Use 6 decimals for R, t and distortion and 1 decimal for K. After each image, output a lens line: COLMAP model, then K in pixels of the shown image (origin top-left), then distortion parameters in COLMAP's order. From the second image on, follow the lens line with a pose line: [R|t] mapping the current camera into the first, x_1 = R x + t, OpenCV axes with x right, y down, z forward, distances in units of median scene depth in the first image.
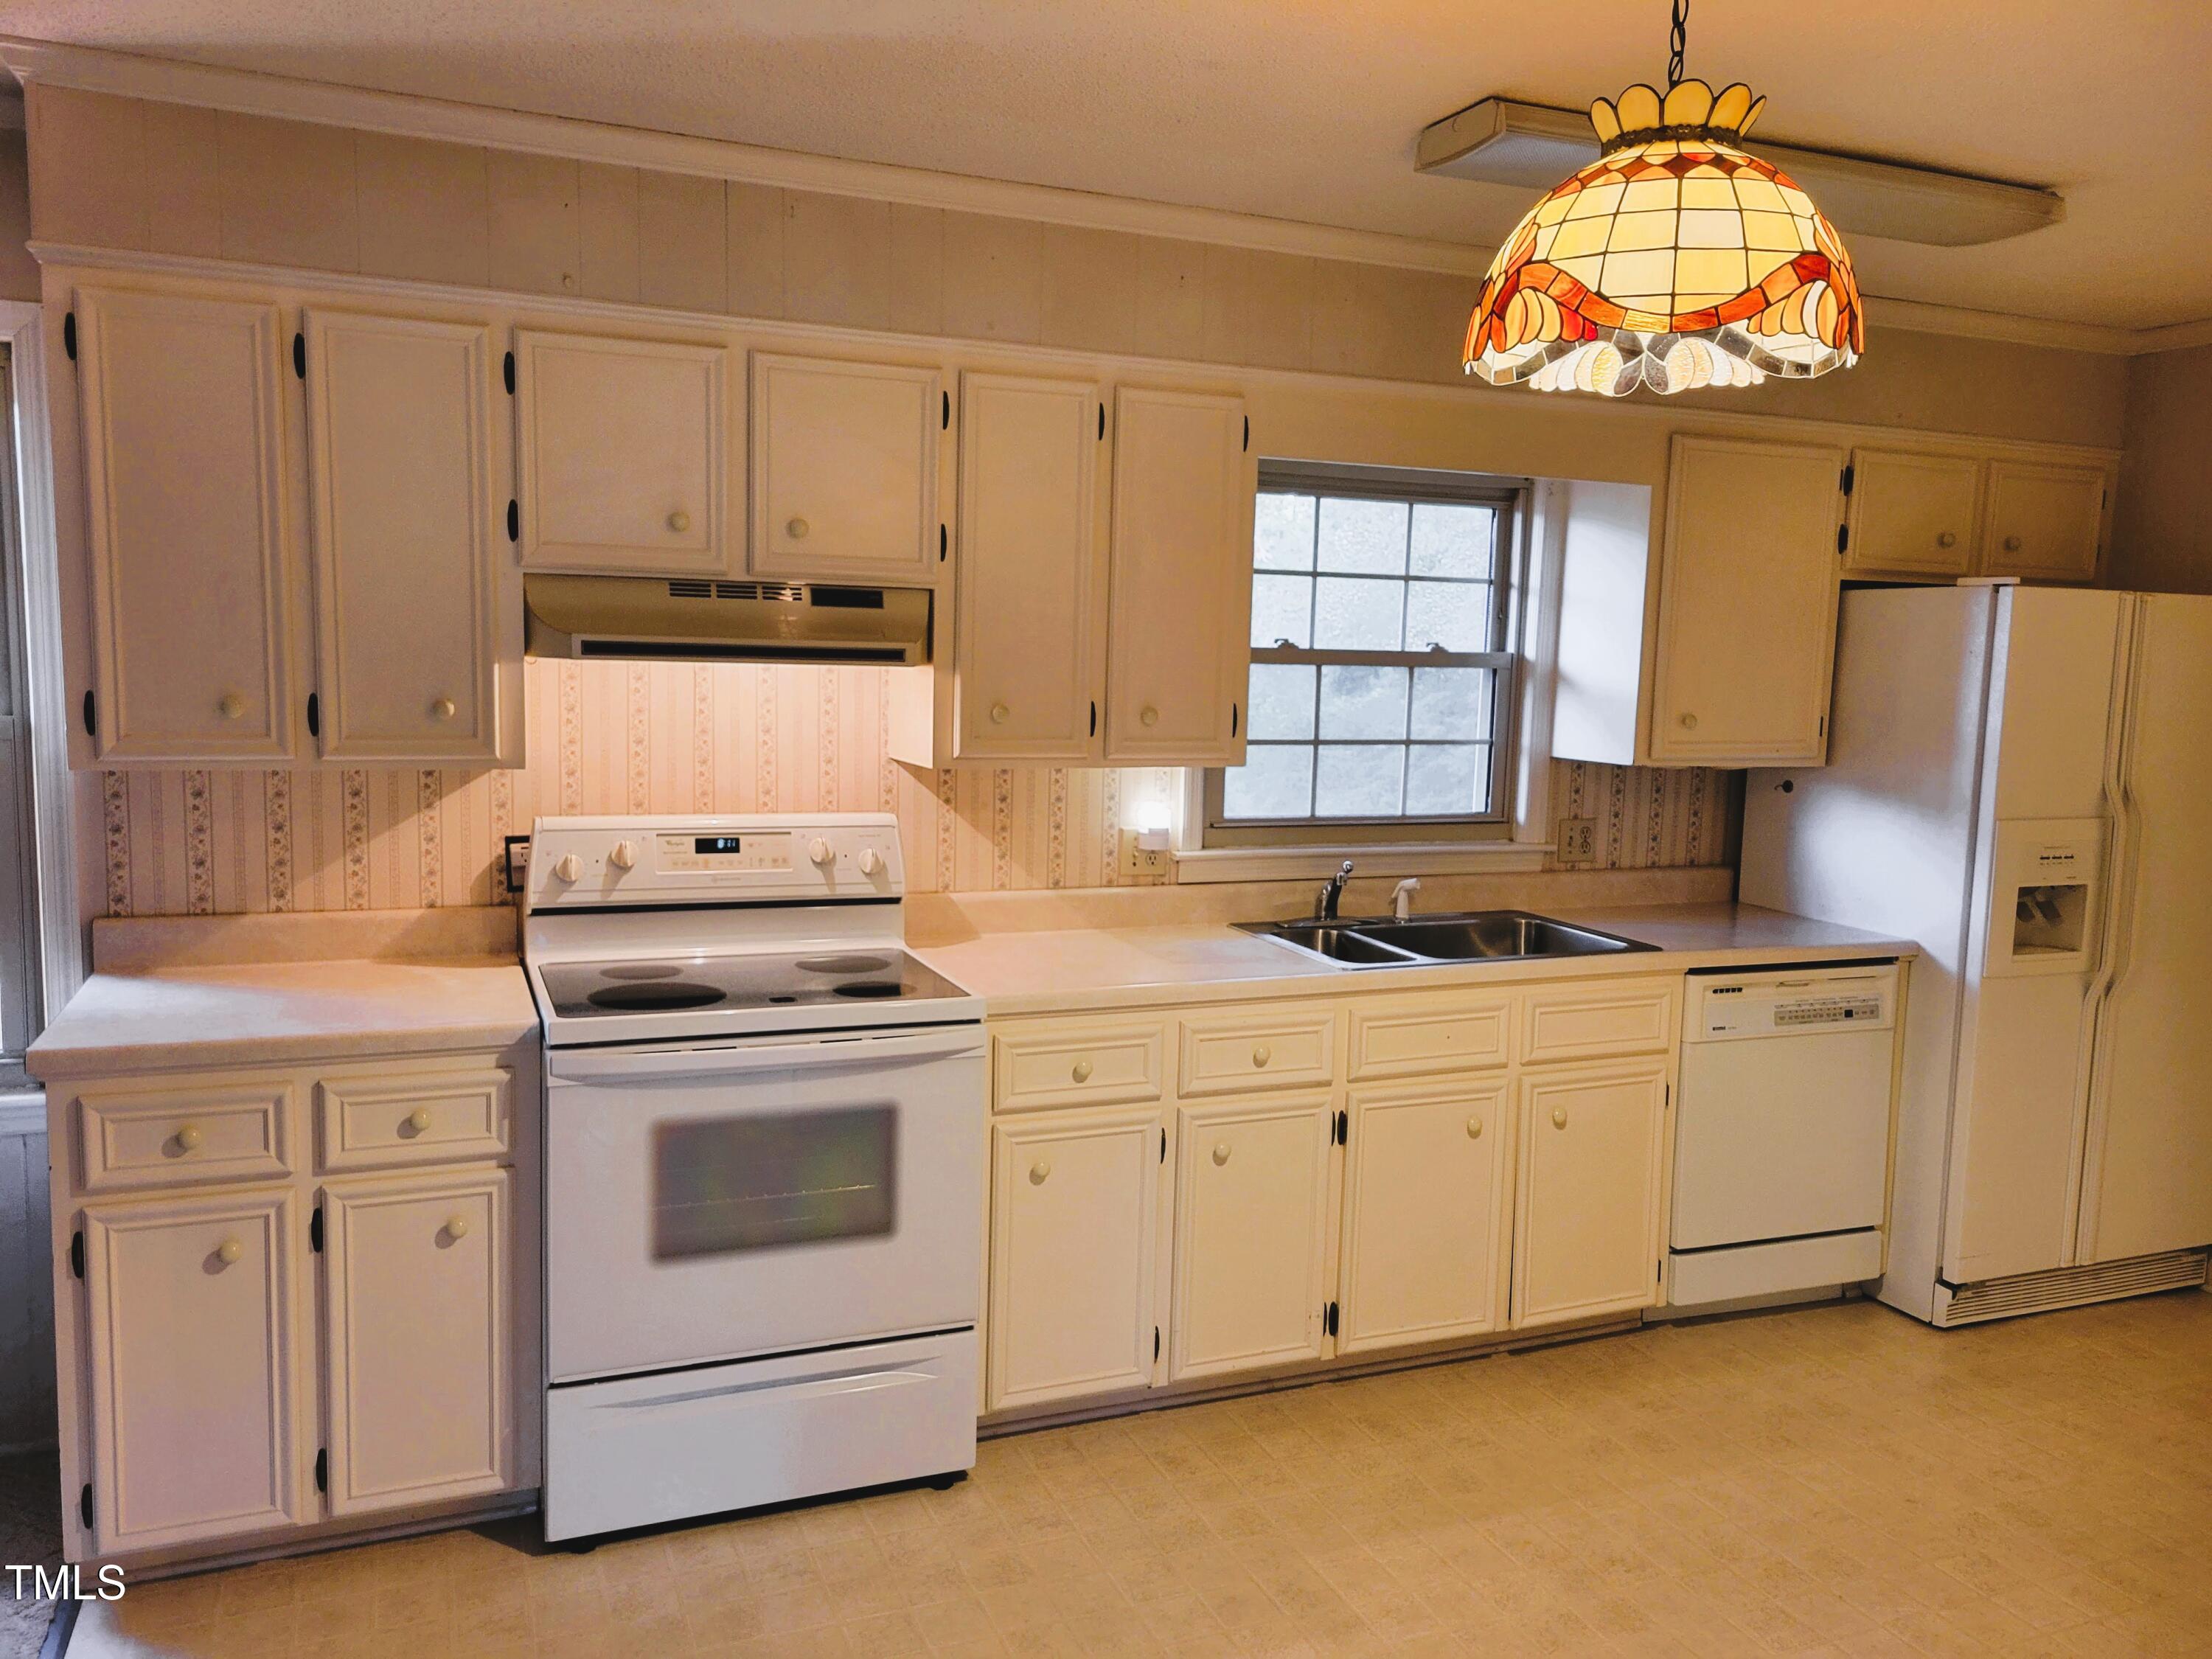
lens RADIAL K [[1618.7, 0, 1106.0], [0, 1618.7, 829.5], [0, 0, 1]] dist [0.029795, -0.001812]
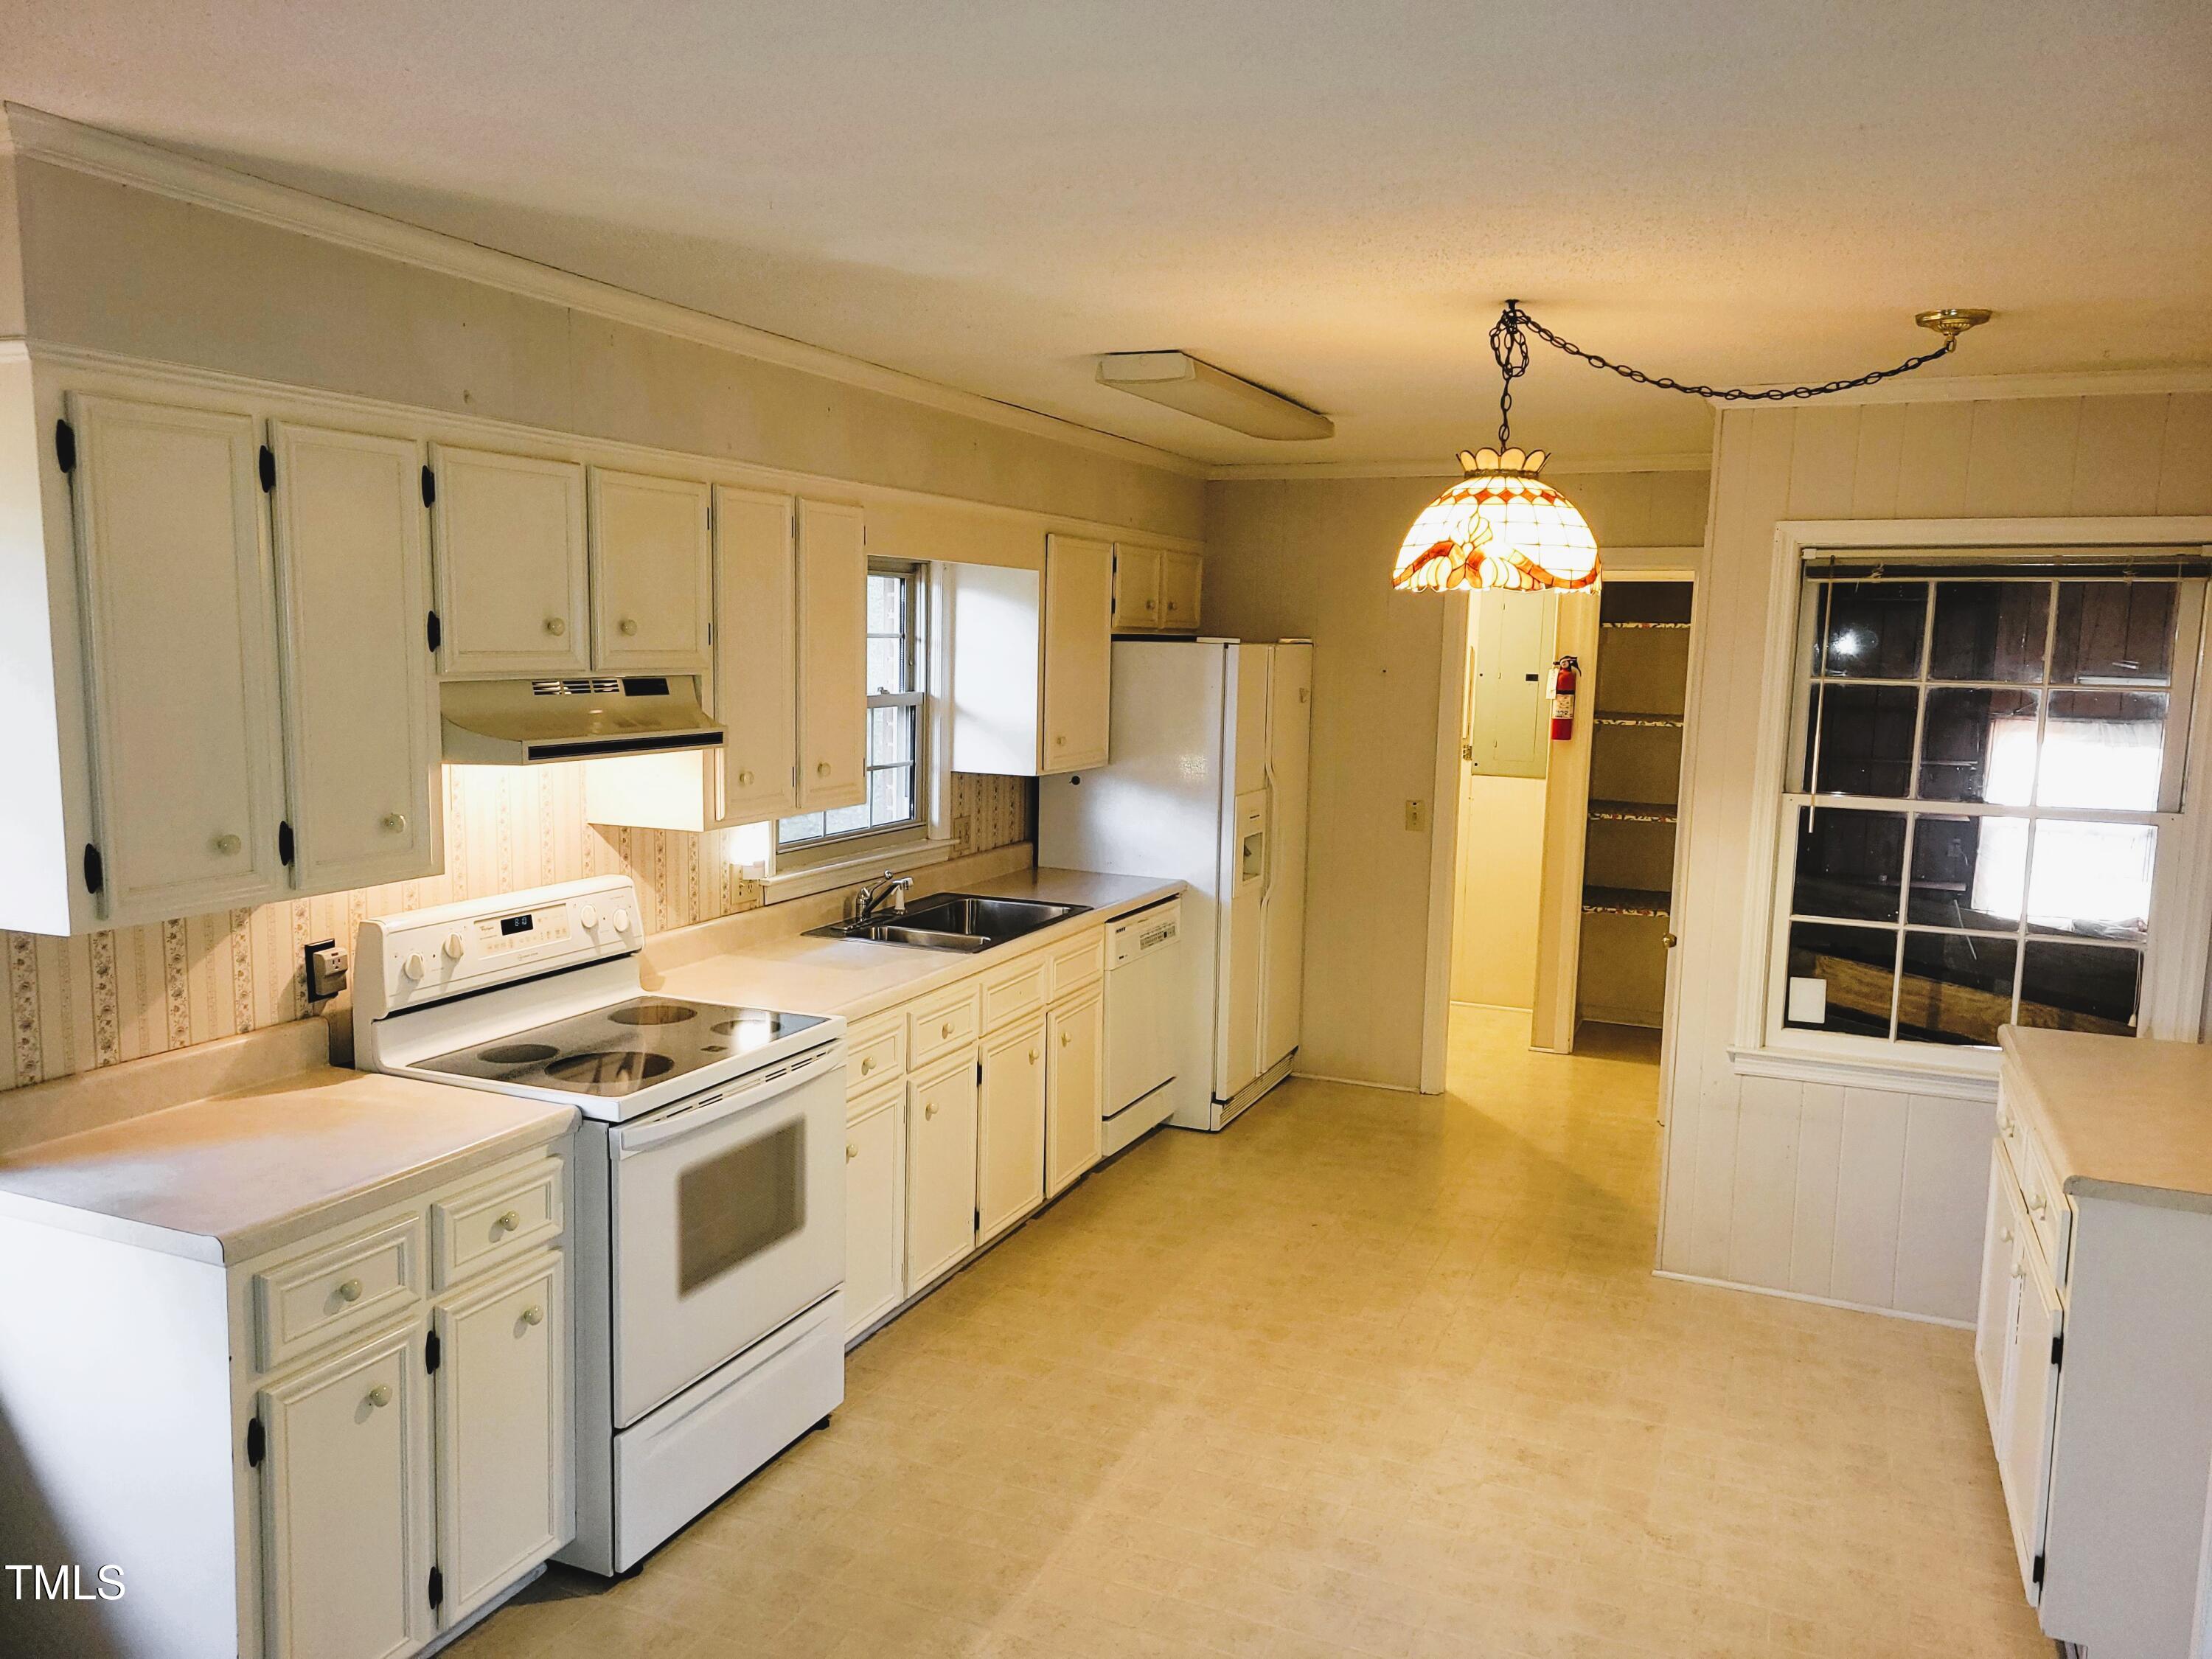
lens RADIAL K [[1618.7, 0, 1106.0], [0, 1618.7, 829.5], [0, 0, 1]] dist [0.029795, -0.001812]
pose [[0.716158, -0.094879, 0.691459, -0.690331], [0.074310, 0.995451, 0.059627, -0.085893], [-0.693971, 0.008680, 0.719951, -0.016693]]
